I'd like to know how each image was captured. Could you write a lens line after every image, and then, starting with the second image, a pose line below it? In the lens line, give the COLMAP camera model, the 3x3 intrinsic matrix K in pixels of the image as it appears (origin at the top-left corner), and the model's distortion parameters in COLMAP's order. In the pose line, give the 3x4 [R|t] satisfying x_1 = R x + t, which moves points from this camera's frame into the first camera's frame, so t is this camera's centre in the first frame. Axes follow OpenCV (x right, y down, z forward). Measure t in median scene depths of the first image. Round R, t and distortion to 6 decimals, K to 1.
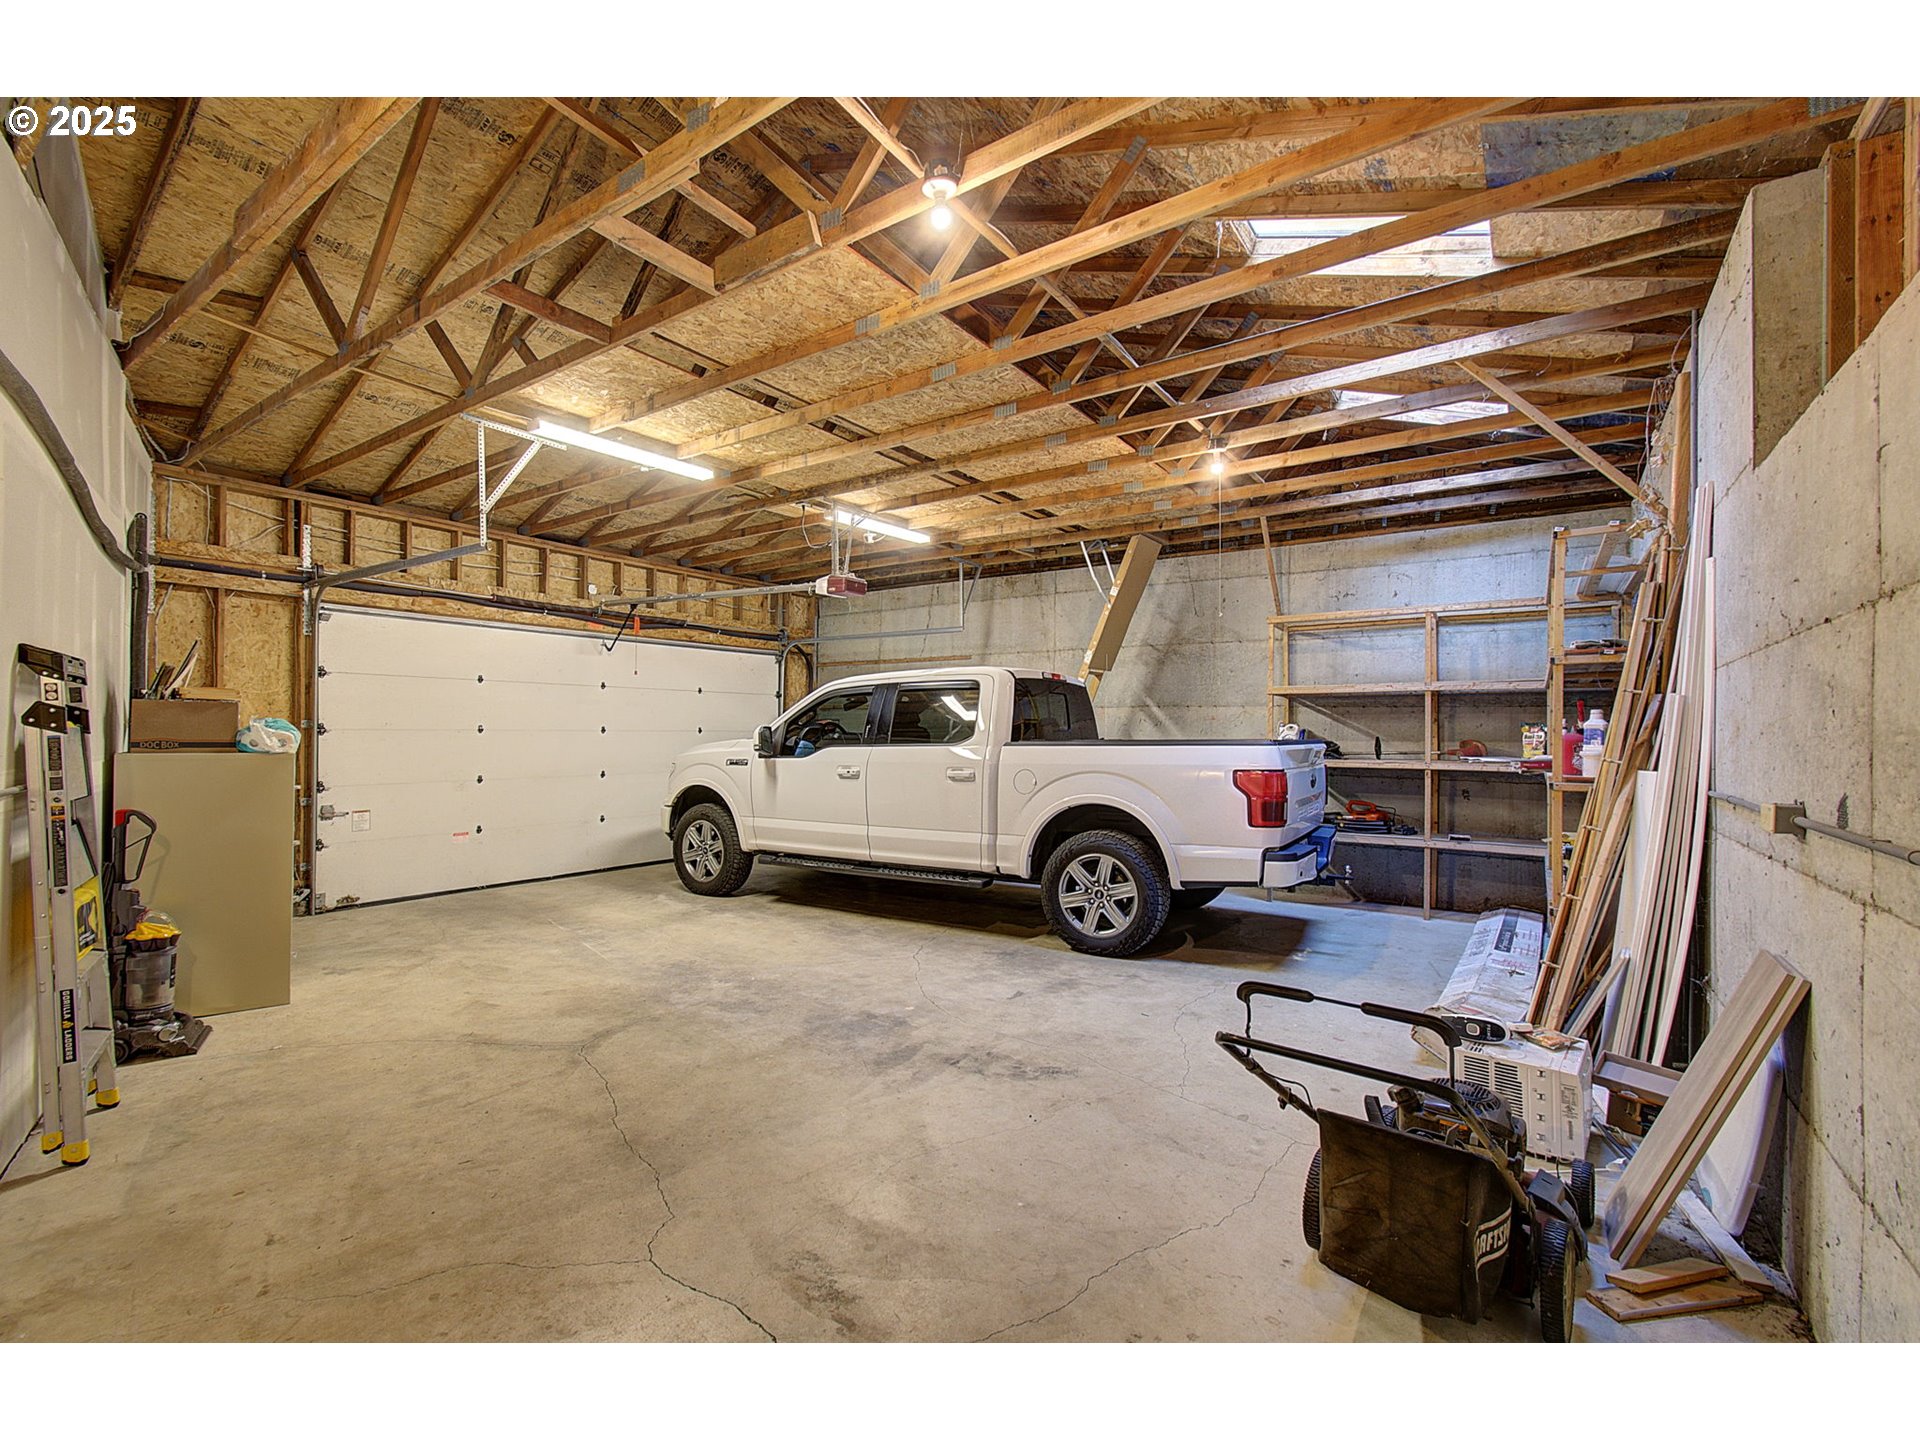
lens RADIAL K [[830.8, 0, 947.3], [0, 830.8, 713.7], [0, 0, 1]] dist [-0.028471, -0.000032]
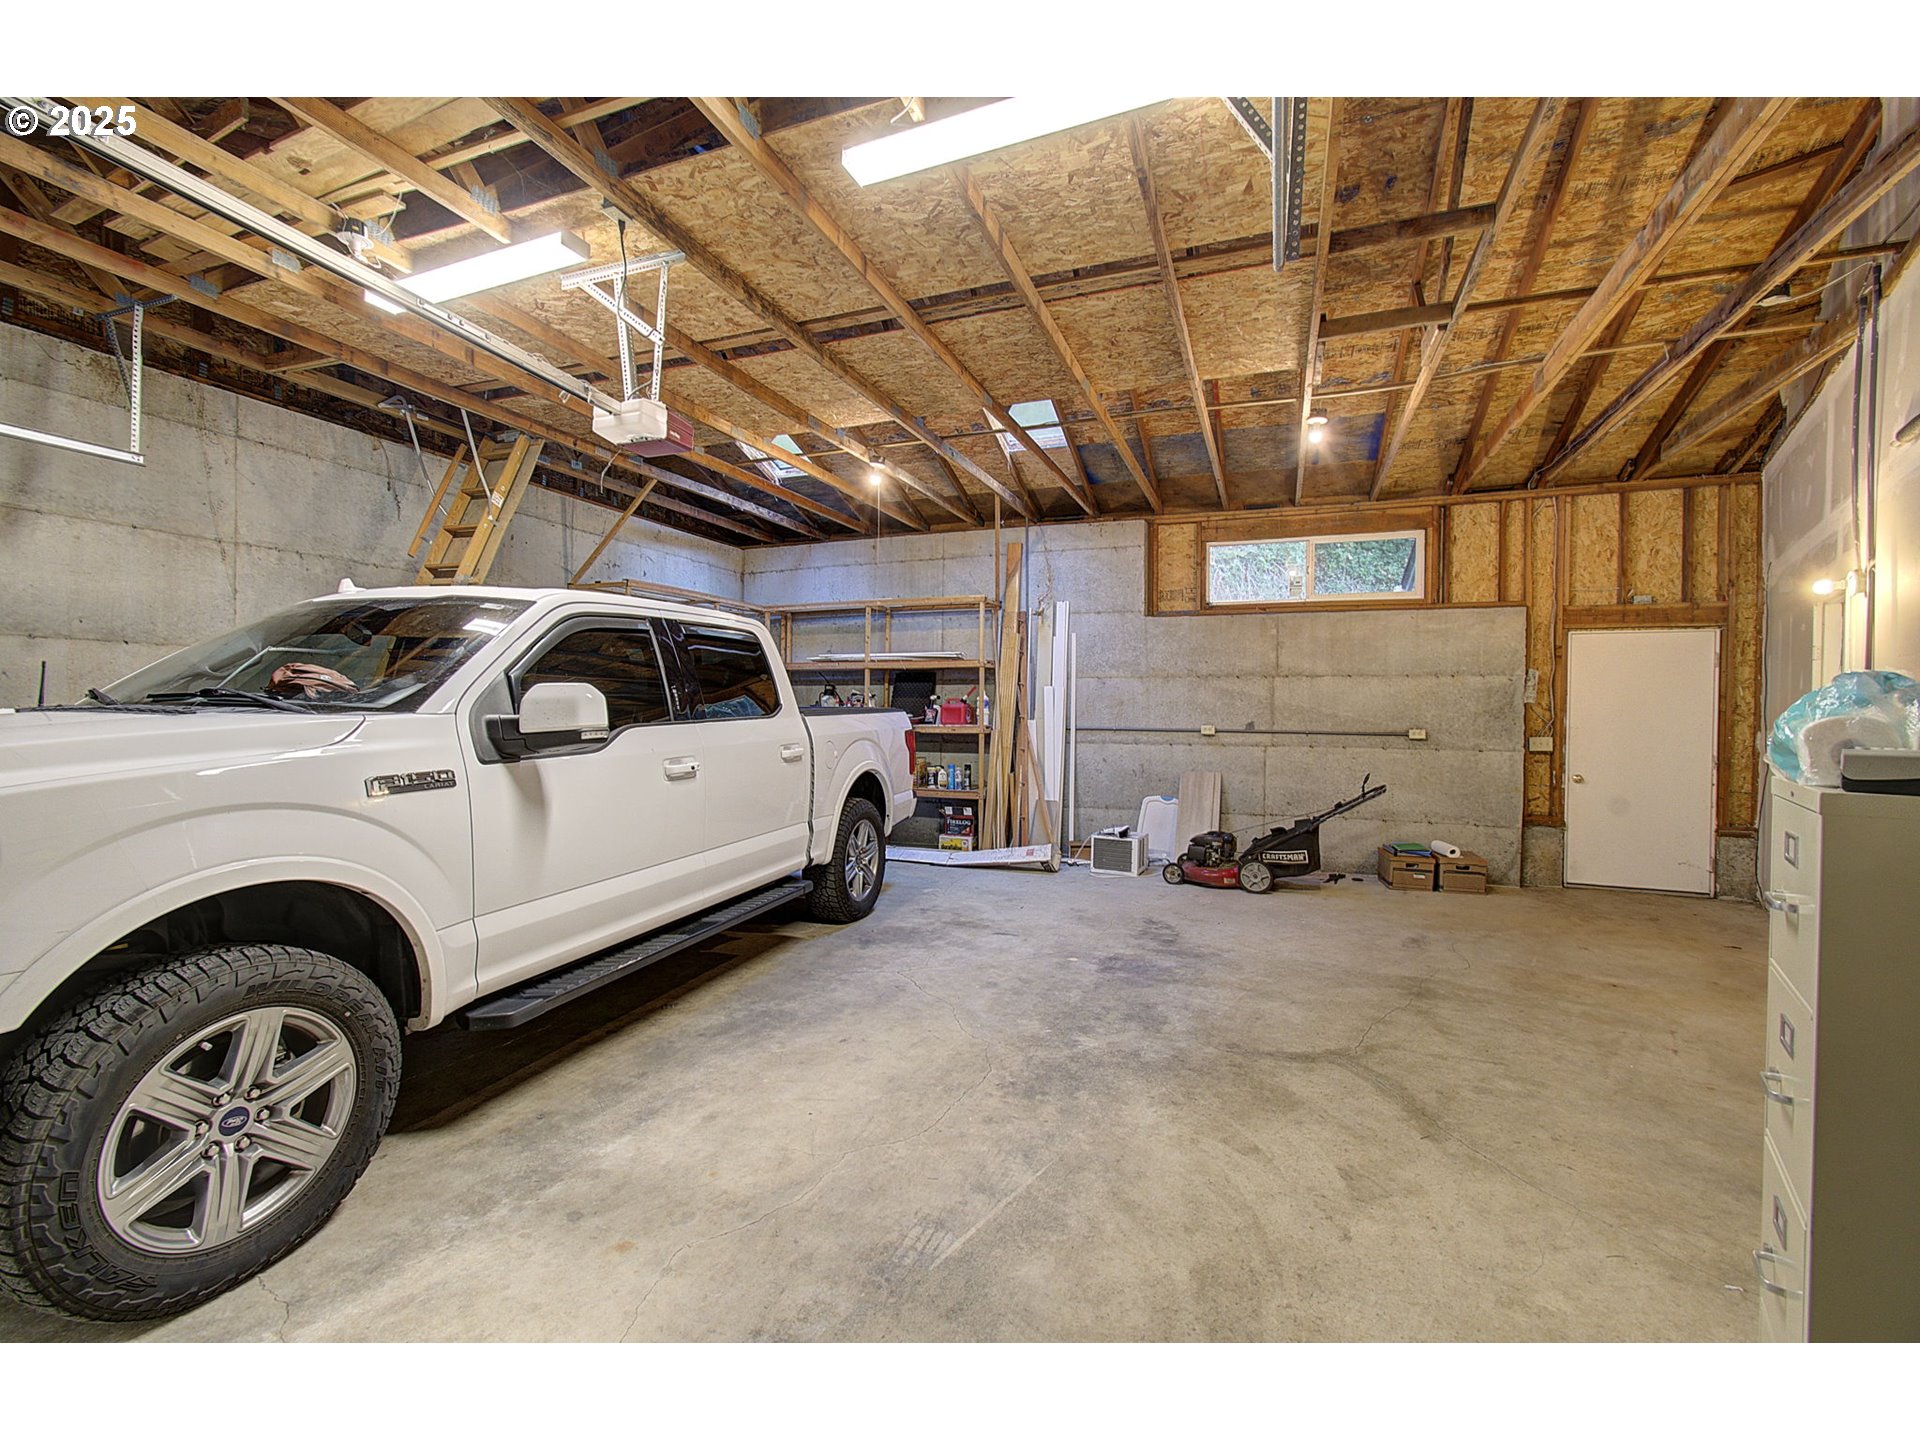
lens RADIAL K [[830.8, 0, 947.3], [0, 830.8, 713.7], [0, 0, 1]] dist [-0.028471, -0.000032]
pose [[-0.232957, -0.016960, 0.972339, -0.959938], [-0.032221, 0.999434, 0.009713, 0.029954], [-0.971953, -0.029067, -0.233372, 1.302850]]
